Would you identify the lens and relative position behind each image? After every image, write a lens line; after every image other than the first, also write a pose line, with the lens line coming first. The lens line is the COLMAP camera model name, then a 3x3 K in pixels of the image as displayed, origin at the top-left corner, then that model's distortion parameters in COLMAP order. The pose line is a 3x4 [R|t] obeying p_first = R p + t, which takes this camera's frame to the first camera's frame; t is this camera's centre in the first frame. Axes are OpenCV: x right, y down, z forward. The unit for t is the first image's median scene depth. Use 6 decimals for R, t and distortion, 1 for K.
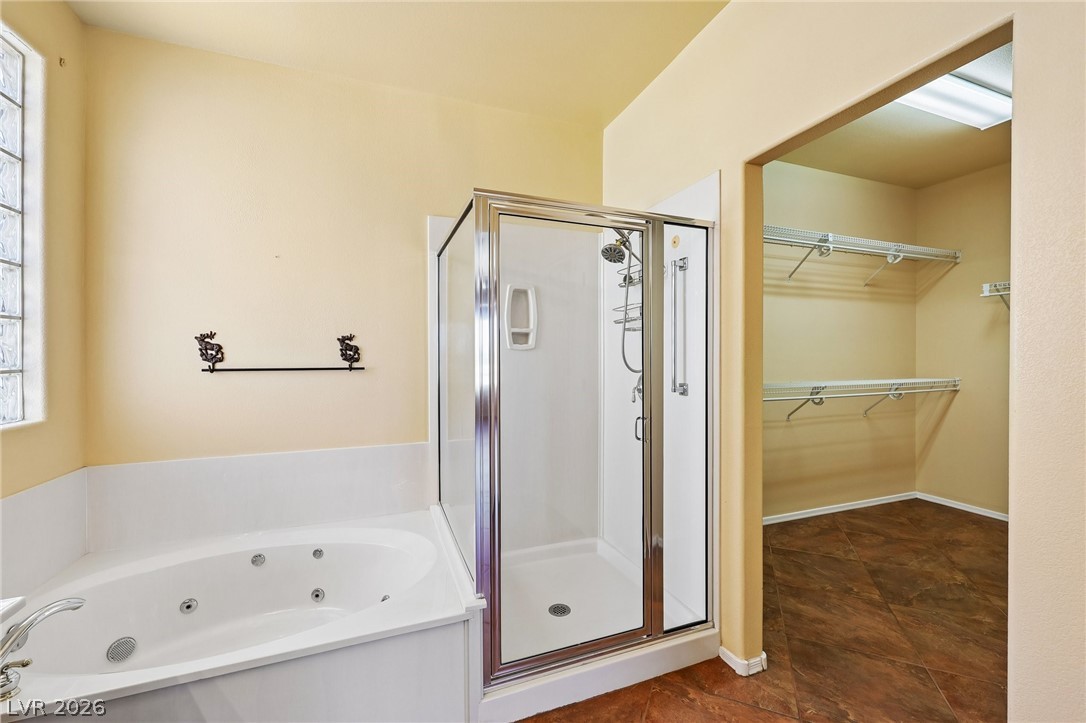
lens RADIAL K [[438.0, 0, 546.1], [0, 438.0, 358.0], [0, 0, 1]] dist [0.002645, -0.000733]
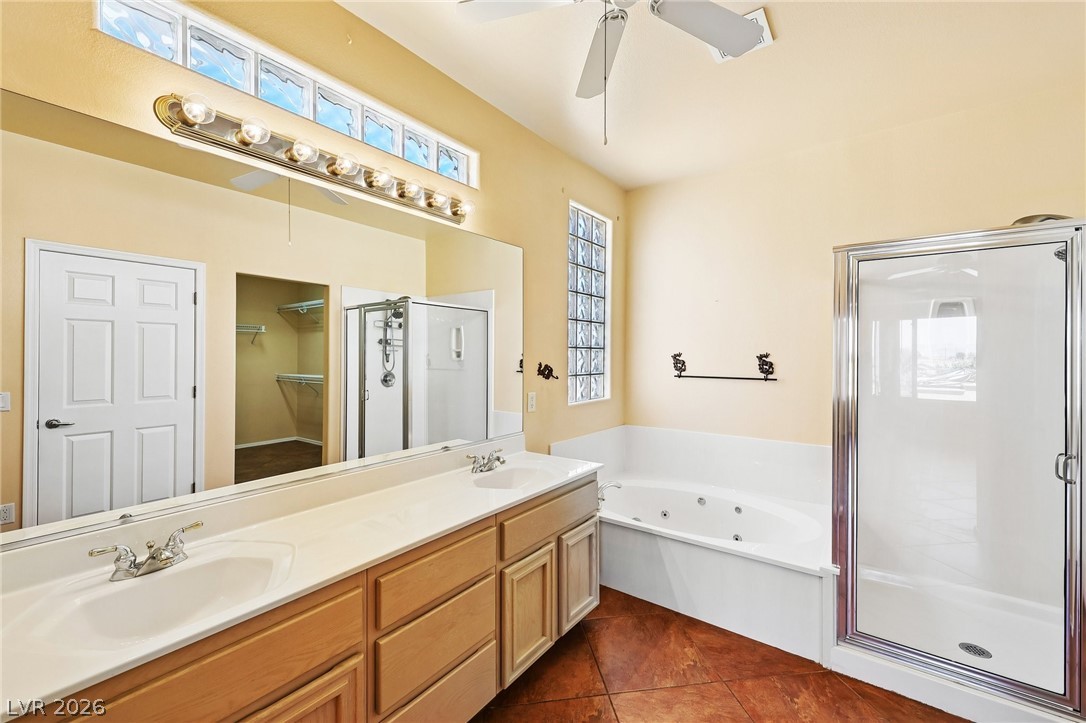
lens RADIAL K [[438.0, 0, 542.6], [0, 438.0, 357.1], [0, 0, 1]] dist [0.002645, -0.000733]
pose [[0.535406, 0.006511, -0.844570, 0.332681], [-0.012361, 0.999924, -0.000127, -0.037006], [0.844505, 0.010508, 0.535445, -0.292195]]
